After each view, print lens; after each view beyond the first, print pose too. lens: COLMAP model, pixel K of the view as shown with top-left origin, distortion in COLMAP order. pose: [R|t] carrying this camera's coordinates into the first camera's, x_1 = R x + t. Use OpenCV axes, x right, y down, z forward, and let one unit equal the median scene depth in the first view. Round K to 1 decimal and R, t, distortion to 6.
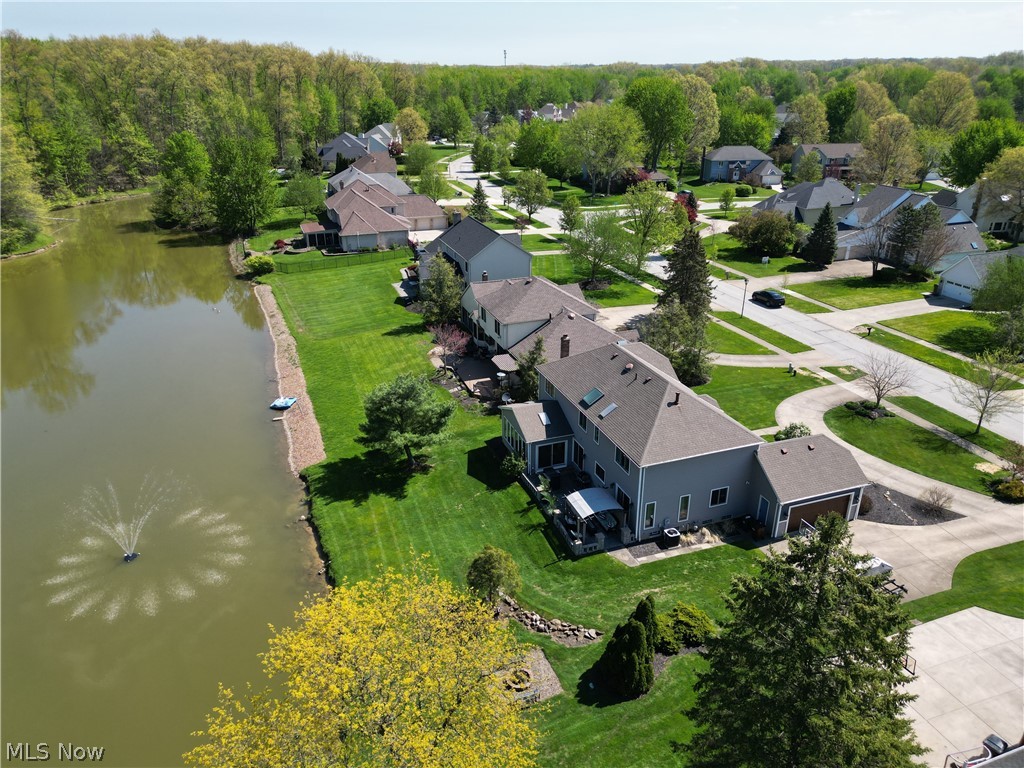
lens RADIAL K [[714.7, 0, 512.0], [0, 714.7, 384.0], [0, 0, 1]] dist [0.090786, -0.094512]
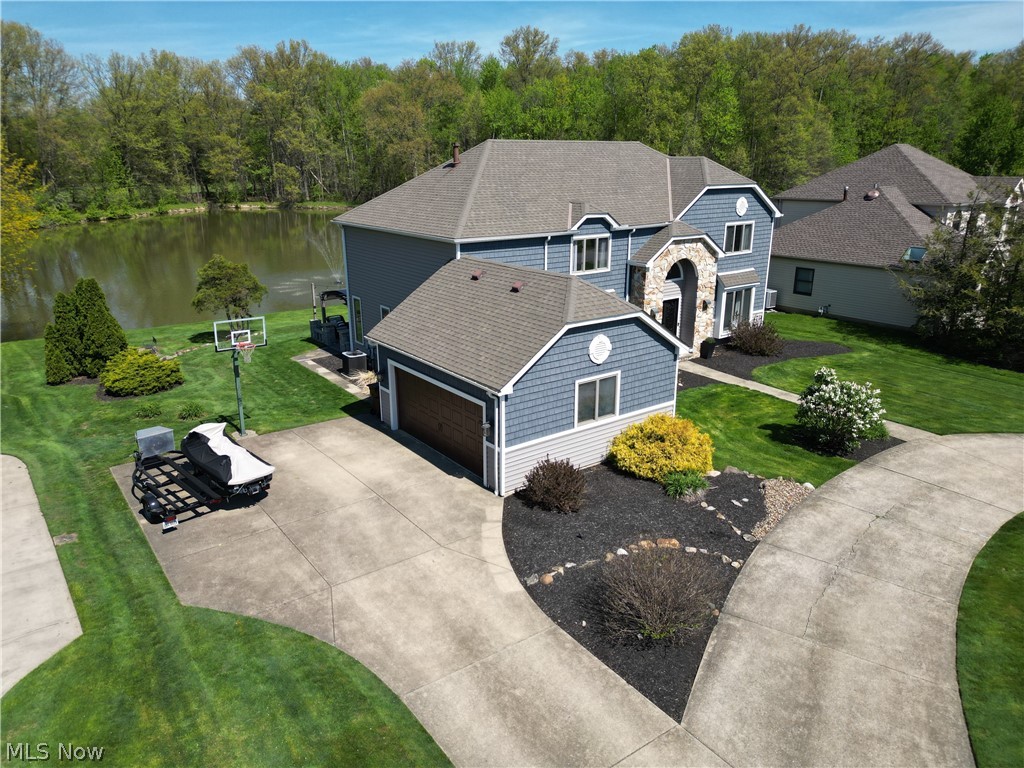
lens RADIAL K [[714.7, 0, 512.0], [0, 714.7, 384.0], [0, 0, 1]] dist [0.090786, -0.094512]
pose [[0.286353, 0.285189, -0.914696, 0.437227], [-0.383633, 0.908934, 0.163293, 0.040608], [0.877968, 0.304149, 0.369684, 0.471601]]
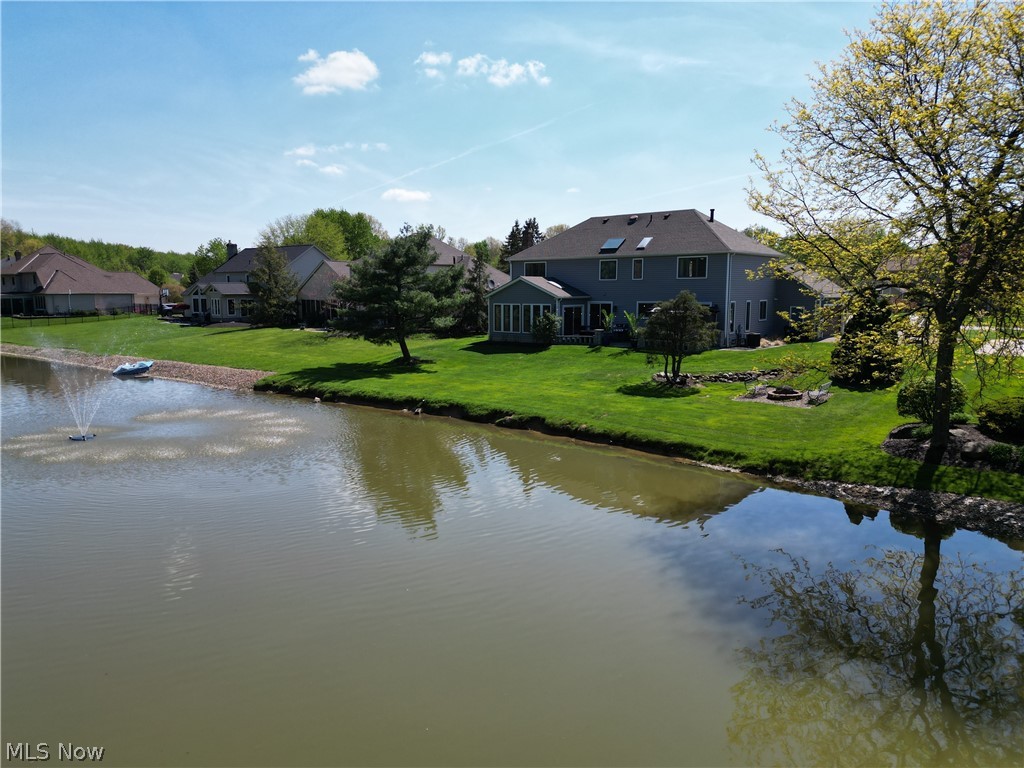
lens RADIAL K [[714.7, 0, 512.0], [0, 714.7, 384.0], [0, 0, 1]] dist [0.090786, -0.094512]
pose [[0.855383, -0.069855, 0.513264, -0.292499], [0.209458, 0.952889, -0.219385, 0.218180], [-0.473758, 0.295165, 0.829717, 0.193605]]
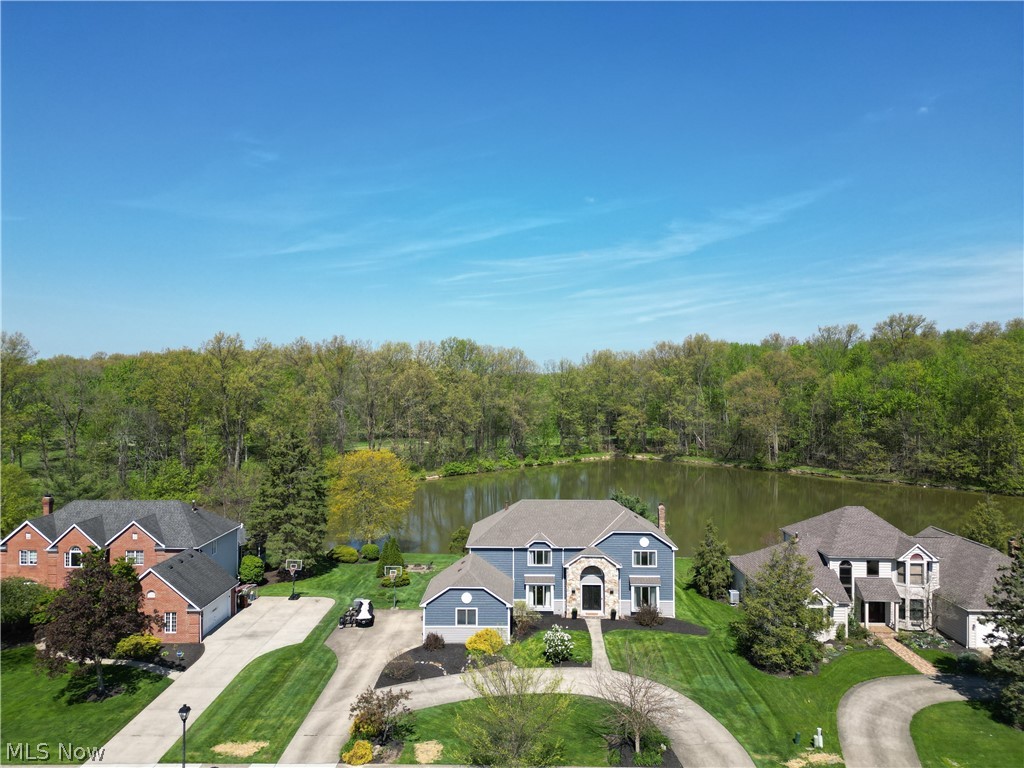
lens RADIAL K [[711.4, 0, 510.9], [0, 711.4, 388.0], [0, 0, 1]] dist [0.121645, -0.191978]
pose [[-0.359117, 0.008699, -0.933252, 0.793660], [-0.375204, 0.914245, 0.152901, -0.210244], [0.854551, 0.405069, -0.325057, 0.724825]]
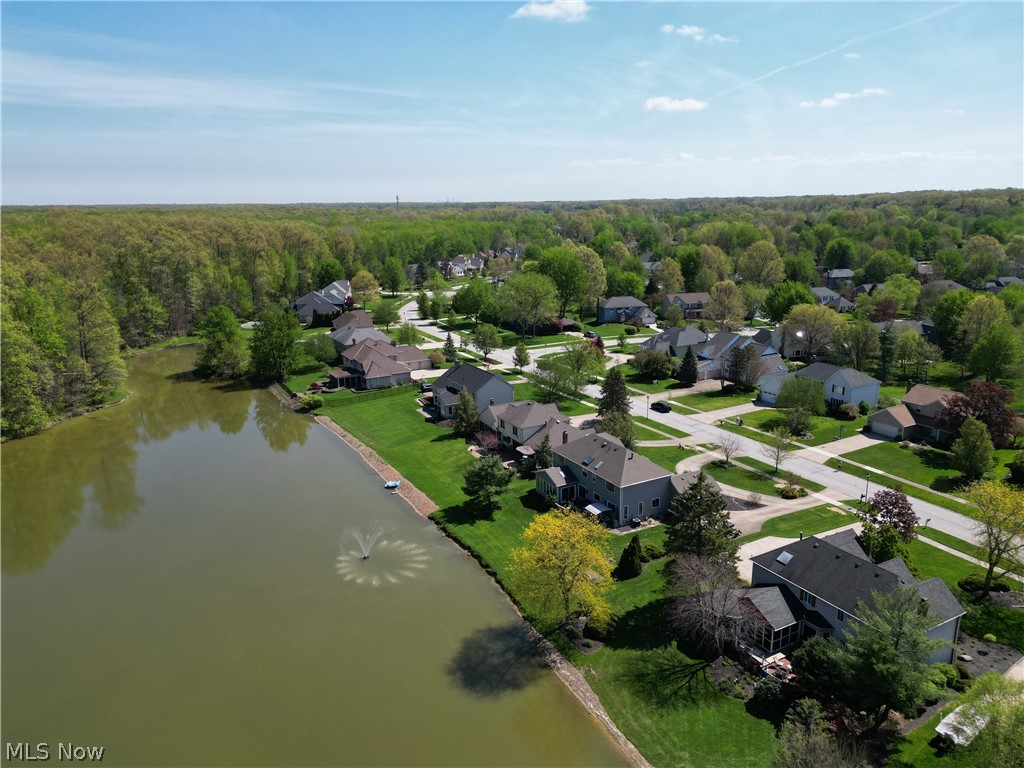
lens RADIAL K [[711.4, 0, 510.9], [0, 711.4, 388.0], [0, 0, 1]] dist [0.121645, -0.191978]
pose [[0.987404, -0.047824, 0.150815, -0.227499], [0.070957, 0.985838, -0.151952, 0.062050], [-0.141413, 0.160739, 0.976814, -0.546706]]
